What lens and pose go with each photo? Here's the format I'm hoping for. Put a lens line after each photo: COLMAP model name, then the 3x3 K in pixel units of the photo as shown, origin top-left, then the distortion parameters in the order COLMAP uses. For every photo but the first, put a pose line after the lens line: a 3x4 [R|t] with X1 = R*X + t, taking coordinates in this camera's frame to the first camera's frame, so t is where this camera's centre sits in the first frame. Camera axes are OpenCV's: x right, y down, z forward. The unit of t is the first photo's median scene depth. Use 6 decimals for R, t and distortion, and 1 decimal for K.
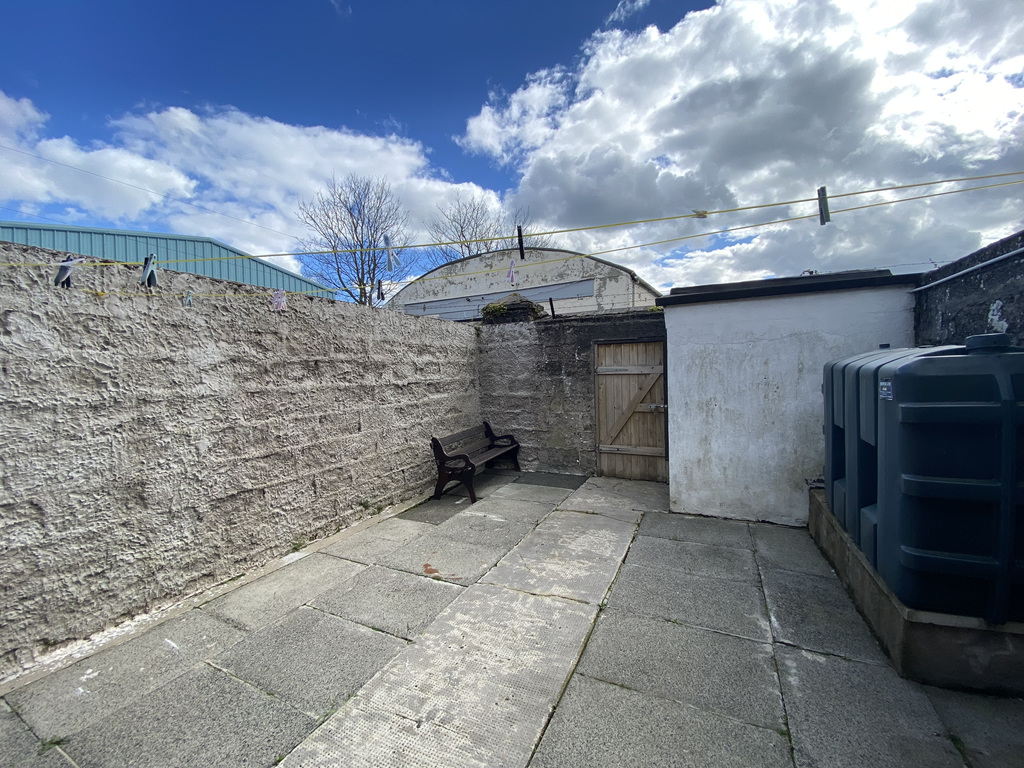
lens RADIAL K [[410.9, 0, 506.5], [0, 410.9, 381.6], [0, 0, 1]] dist [0.022379, -0.020641]
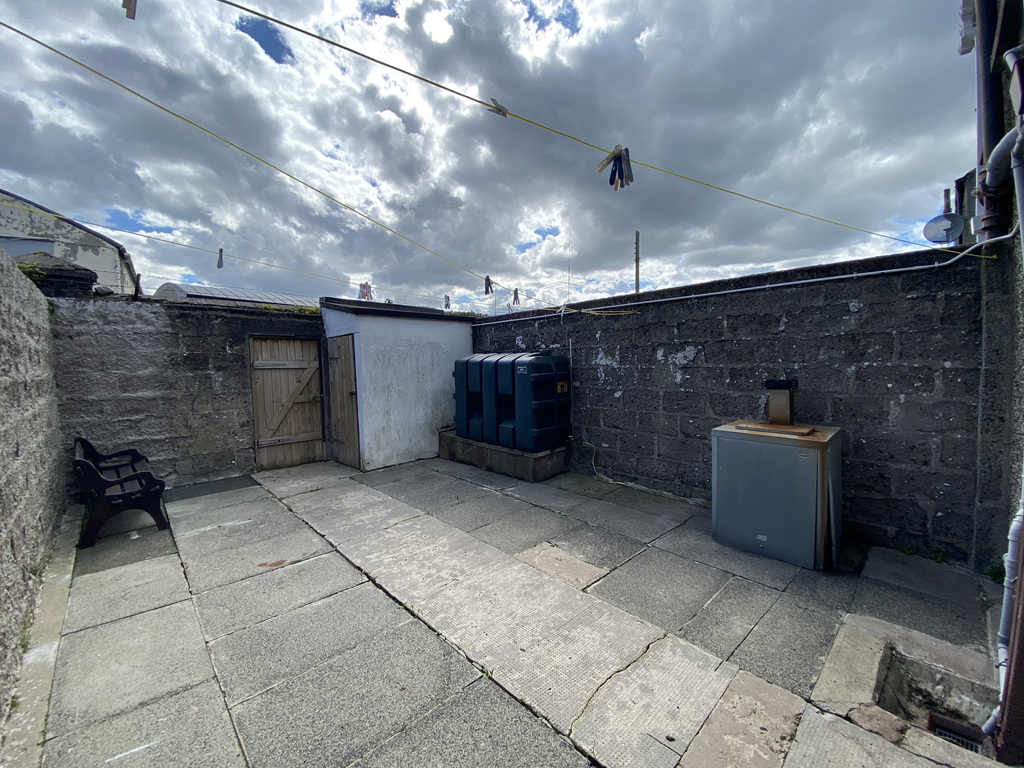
lens RADIAL K [[410.8, 0, 512.0], [0, 410.8, 384.0], [0, 0, 1]] dist [0.042809, -0.039795]
pose [[0.342899, -0.027774, 0.938962, -0.708197], [0.034528, 0.999260, 0.016949, 0.032684], [-0.938737, 0.026608, 0.343604, 0.110517]]
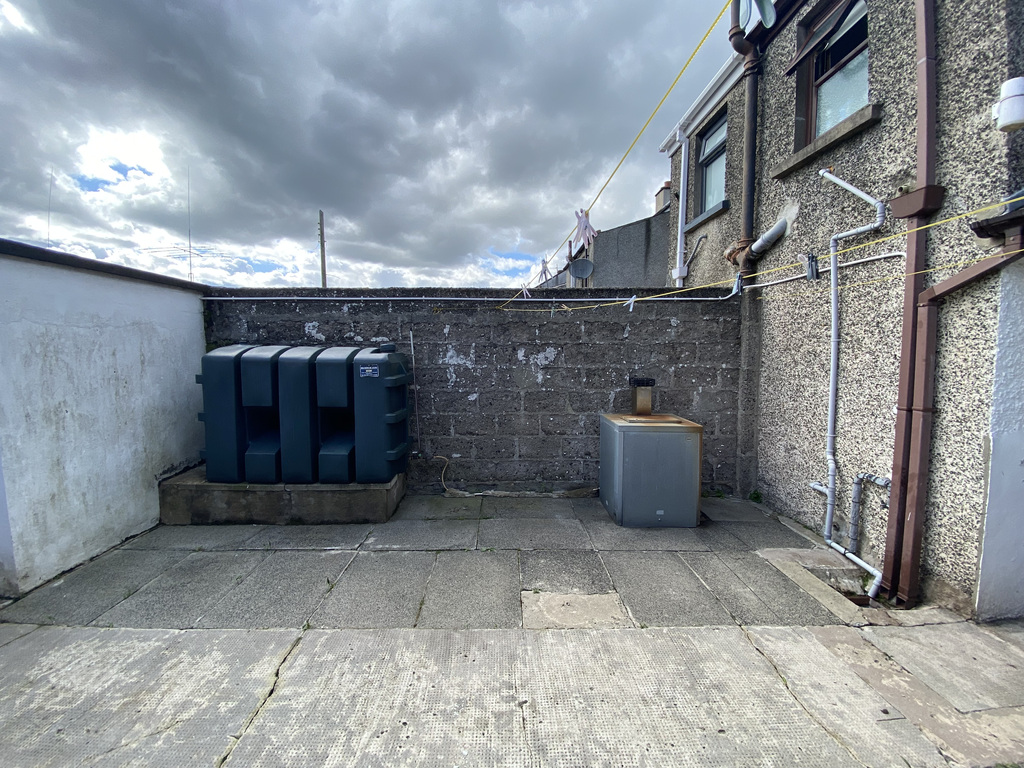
lens RADIAL K [[413.1, 0, 512.8], [0, 413.1, 383.3], [0, 0, 1]] dist [0.024760, -0.023095]
pose [[-0.465619, -0.042065, 0.883985, -0.479974], [0.036185, 0.997129, 0.066509, -0.011301], [-0.884245, 0.062955, -0.462760, 0.647410]]
